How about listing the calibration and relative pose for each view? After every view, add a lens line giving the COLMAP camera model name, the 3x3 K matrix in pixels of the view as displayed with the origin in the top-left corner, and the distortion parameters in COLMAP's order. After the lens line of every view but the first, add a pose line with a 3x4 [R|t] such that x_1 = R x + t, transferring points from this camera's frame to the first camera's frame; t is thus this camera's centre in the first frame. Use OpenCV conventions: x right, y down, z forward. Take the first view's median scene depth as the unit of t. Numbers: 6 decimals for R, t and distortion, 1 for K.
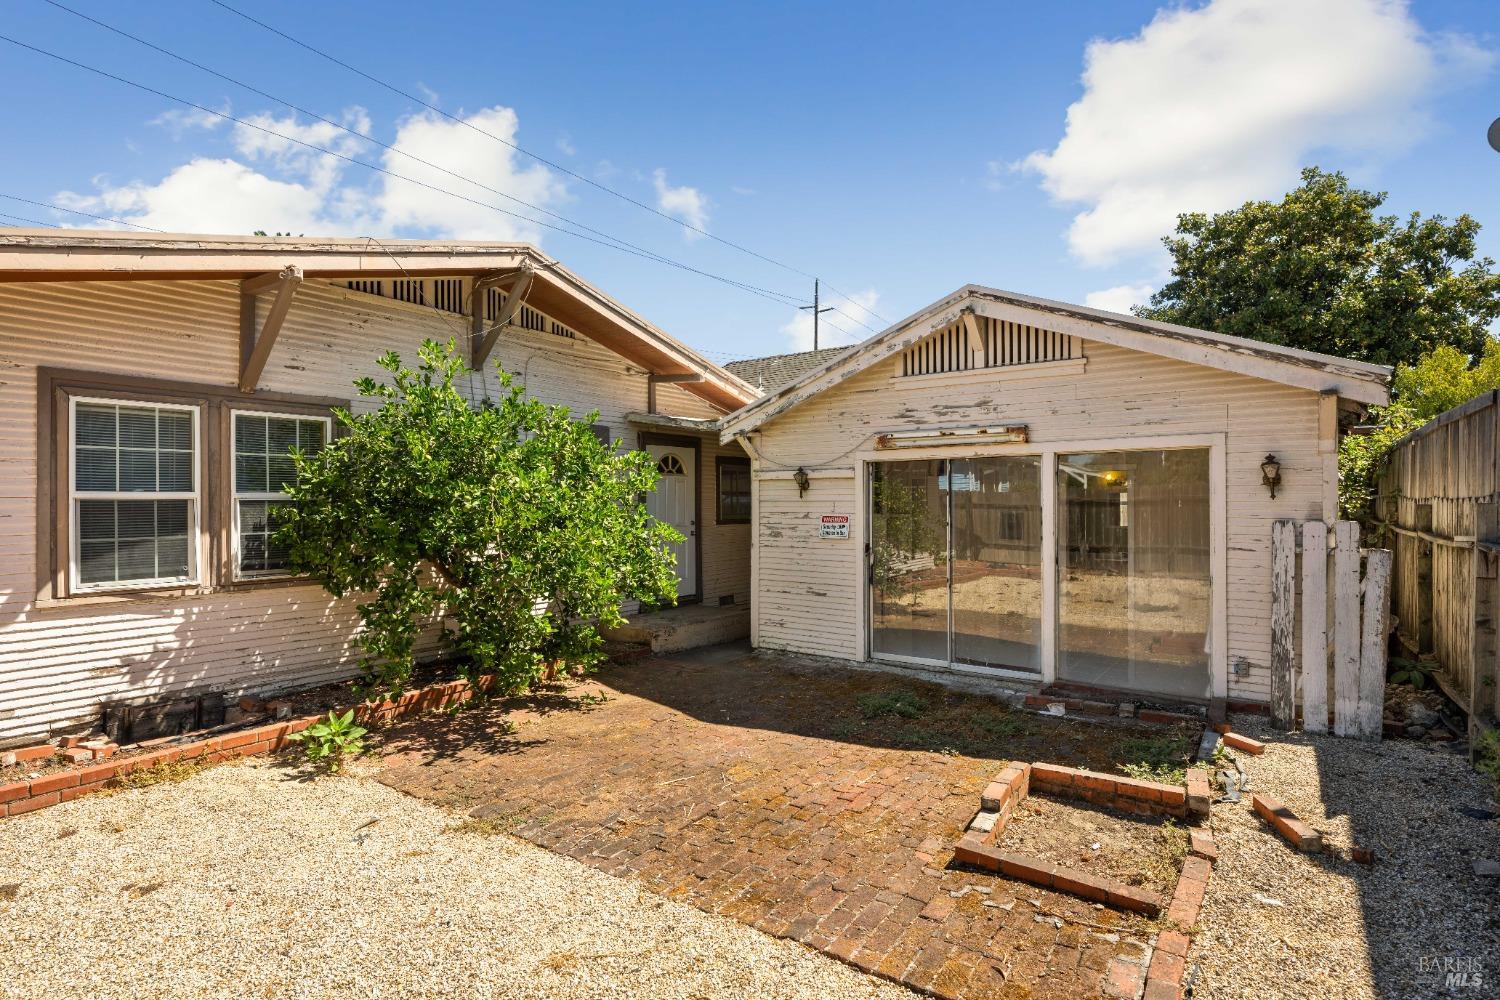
lens RADIAL K [[754.0, 0, 752.6], [0, 754.0, 499.3], [0, 0, 1]] dist [0.021722, 0.000522]
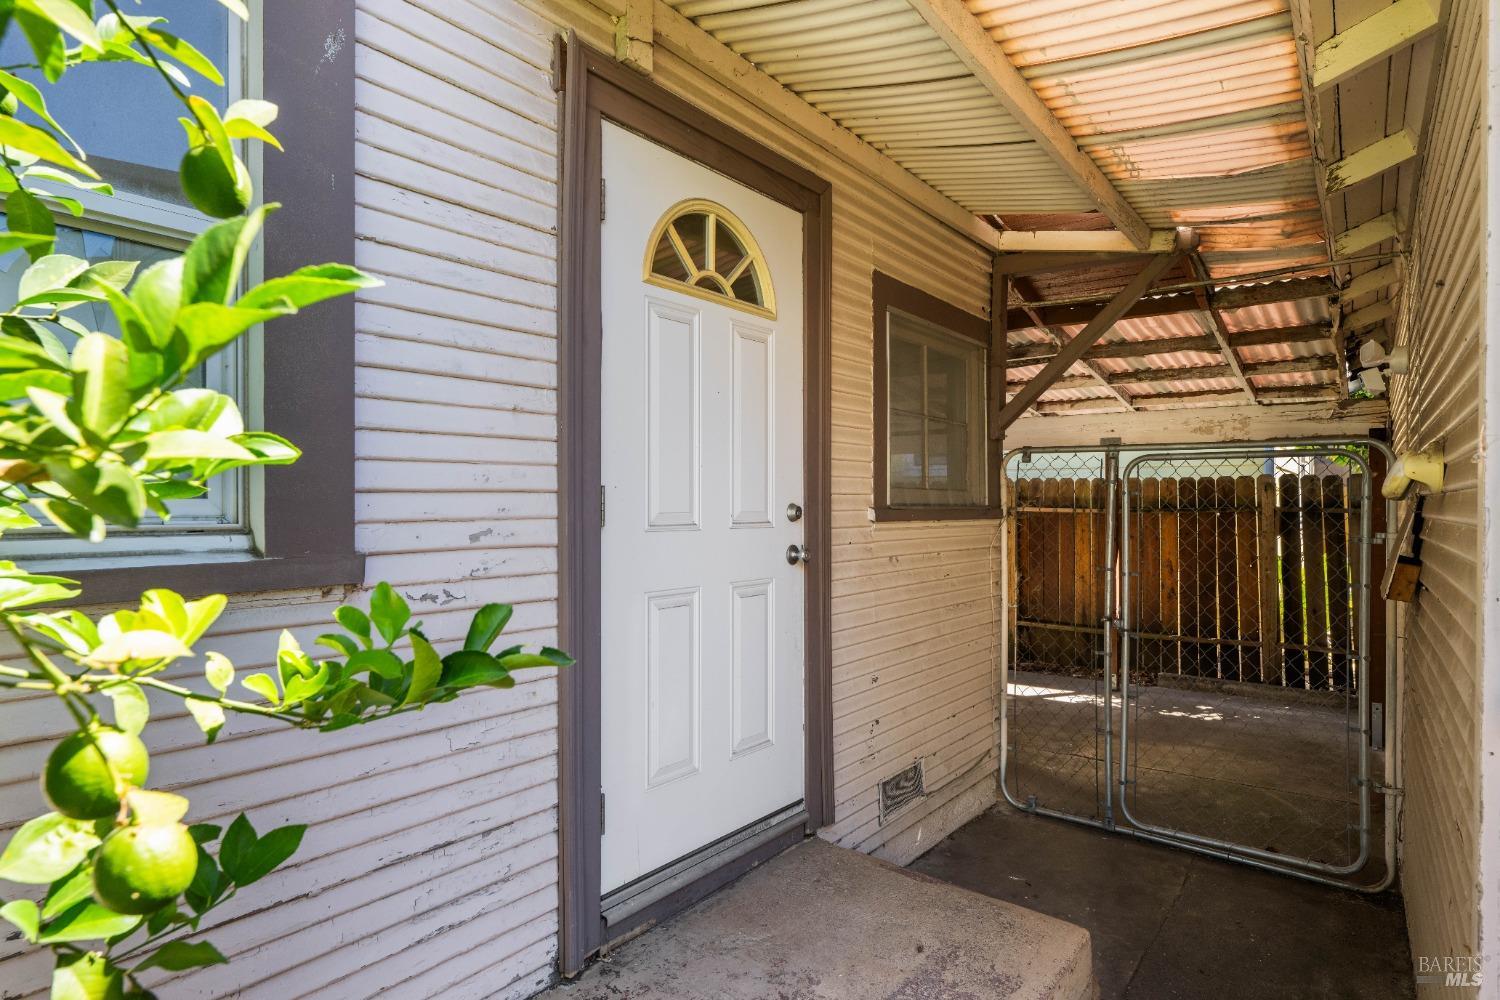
lens RADIAL K [[818.2, 0, 751.1], [0, 818.2, 502.8], [0, 0, 1]] dist [-0.000914, -0.000034]
pose [[0.999835, -0.007137, -0.016732, -0.166292], [0.007009, 0.999946, -0.007716, 0.055470], [0.016786, 0.007598, 0.999830, 1.350278]]
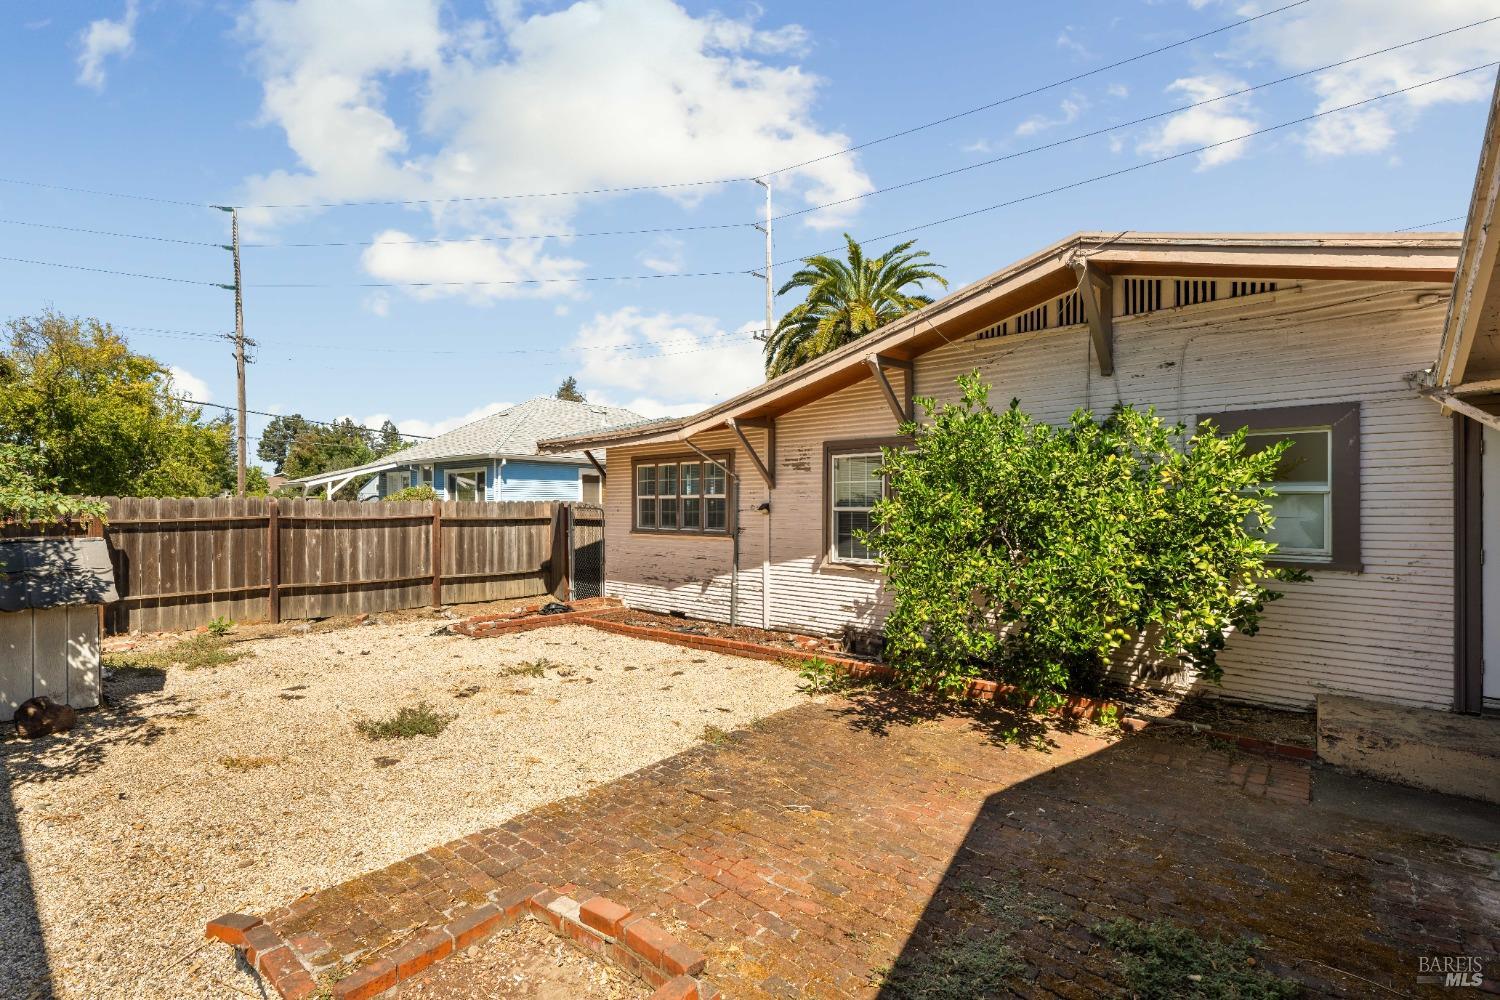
lens RADIAL K [[676.9, 0, 743.0], [0, 676.9, 504.7], [0, 0, 1]] dist [0.000567, 0.000700]
pose [[-0.087735, 0.003184, -0.996139, 0.706747], [0.005089, 0.999983, 0.002748, -0.019714], [0.996131, -0.004828, -0.087750, 0.857798]]
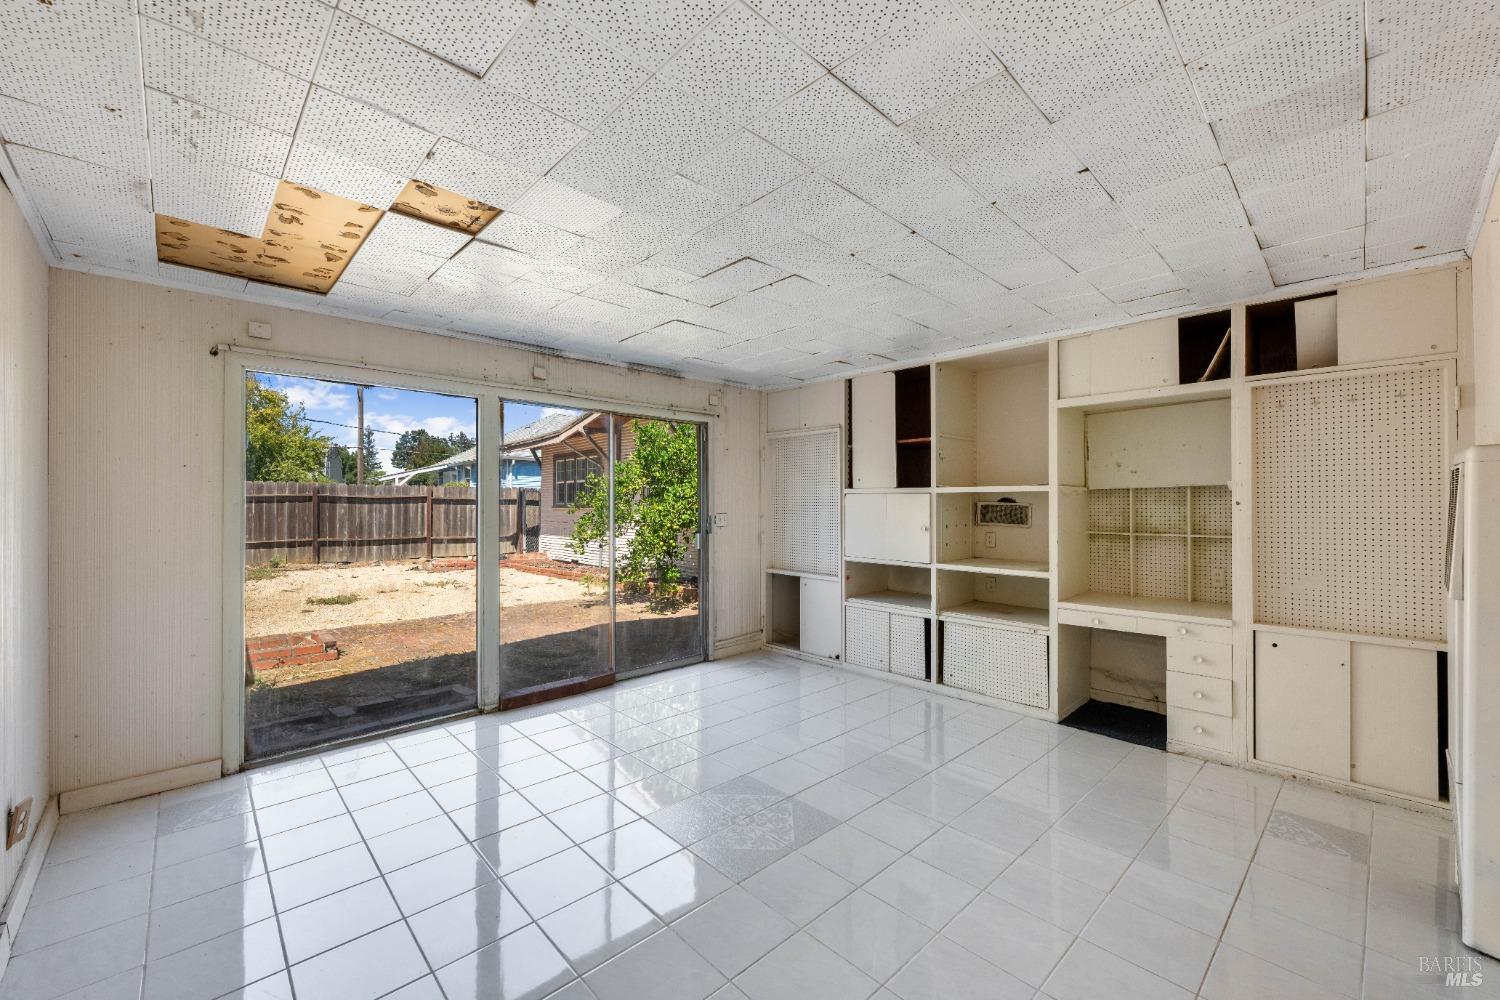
lens RADIAL K [[599.6, 0, 746.8], [0, 599.6, 501.8], [0, 0, 1]] dist [-0.000697, 0.000238]
pose [[-0.185176, -0.001955, -0.982703, 1.109667], [0.004902, 0.999984, -0.002913, 0.053490], [0.982693, -0.005357, -0.185164, 1.636890]]
